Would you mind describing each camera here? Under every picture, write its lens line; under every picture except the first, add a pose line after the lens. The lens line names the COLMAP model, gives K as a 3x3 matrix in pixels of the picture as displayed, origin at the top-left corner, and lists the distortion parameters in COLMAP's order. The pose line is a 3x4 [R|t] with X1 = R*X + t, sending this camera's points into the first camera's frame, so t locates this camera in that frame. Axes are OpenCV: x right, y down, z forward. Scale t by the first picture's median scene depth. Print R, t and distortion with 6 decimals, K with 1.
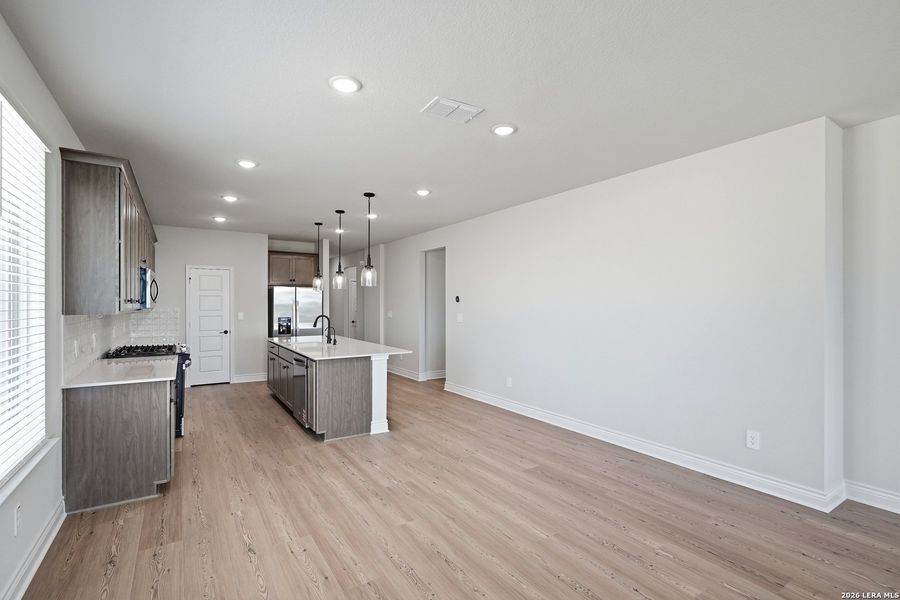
lens RADIAL K [[418.1, 0, 444.4], [0, 418.1, 300.6], [0, 0, 1]] dist [-0.011198, 0.004743]
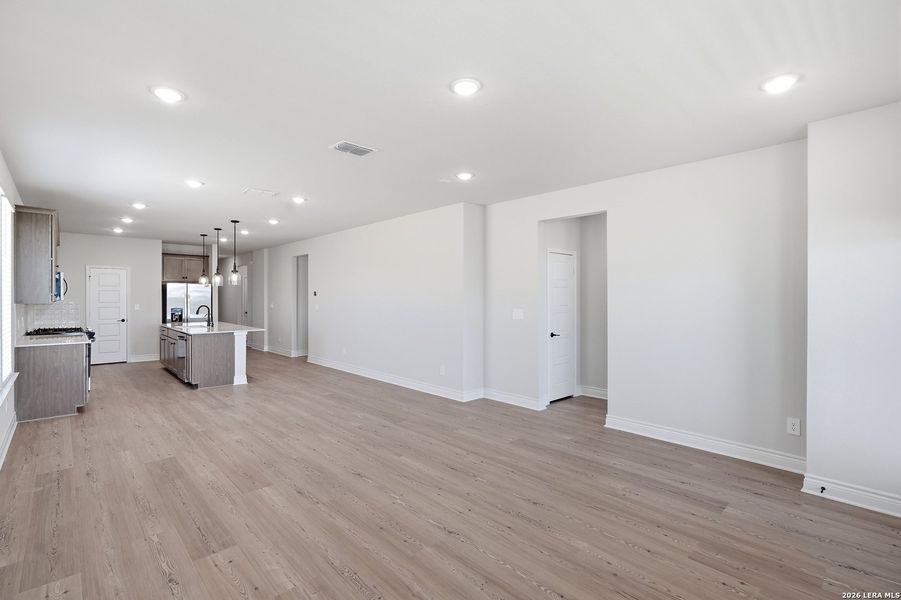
lens RADIAL K [[418.6, 0, 449.3], [0, 418.6, 296.6], [0, 0, 1]] dist [-0.011198, 0.004743]
pose [[0.983217, 0.000940, 0.182437, 0.337534], [-0.001997, 0.999982, 0.005609, -0.004101], [-0.182429, -0.005879, 0.983202, -0.655542]]
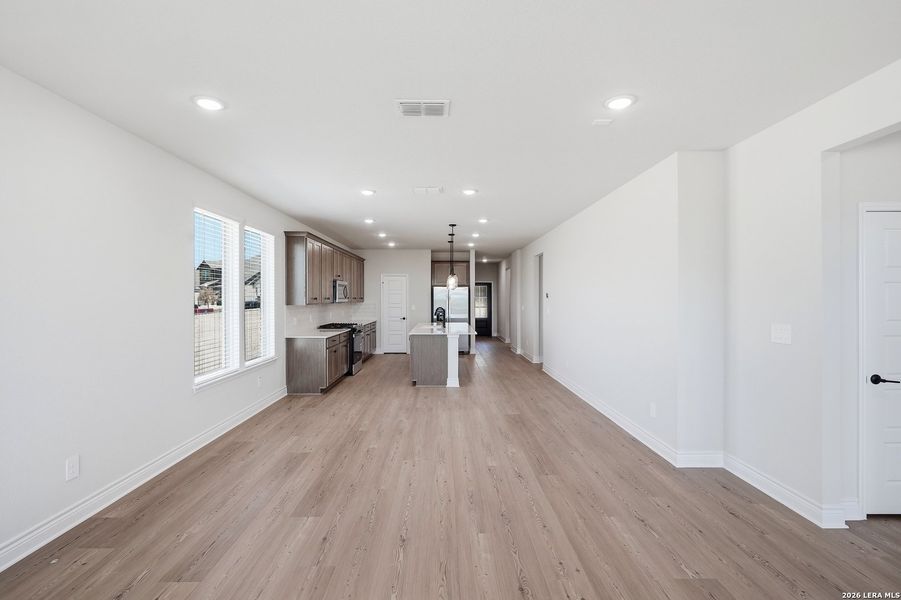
lens RADIAL K [[418.6, 0, 445.7], [0, 418.6, 298.4], [0, 0, 1]] dist [-0.011198, 0.004743]
pose [[0.844795, -0.001011, -0.535088, 0.691983], [0.005845, 0.999956, 0.007339, -0.009336], [0.535057, -0.009327, 0.844764, -0.300125]]
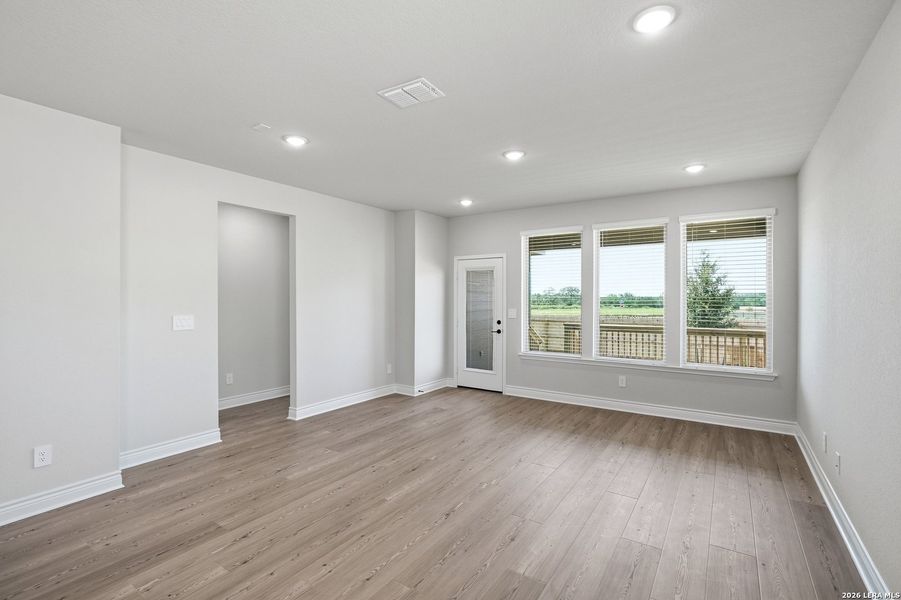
lens RADIAL K [[418.6, 0, 452.2], [0, 418.6, 286.1], [0, 0, 1]] dist [-0.011198, 0.004743]
pose [[-0.406740, 0.021999, 0.913279, -0.313579], [-0.008193, 0.999582, -0.027726, -0.000070], [-0.913507, -0.018759, -0.406390, 0.453573]]
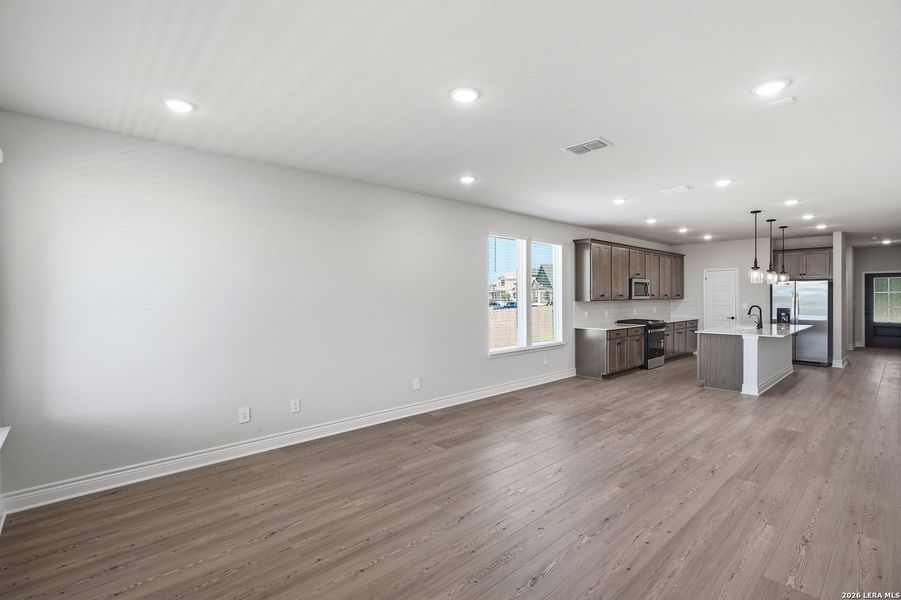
lens RADIAL K [[418.6, 0, 445.6], [0, 418.6, 298.0], [0, 0, 1]] dist [-0.011198, 0.004743]
pose [[0.161319, 0.004037, -0.986894, 1.105474], [0.010349, 0.999930, 0.005782, -0.006903], [0.986848, -0.011146, 0.161266, -0.180127]]
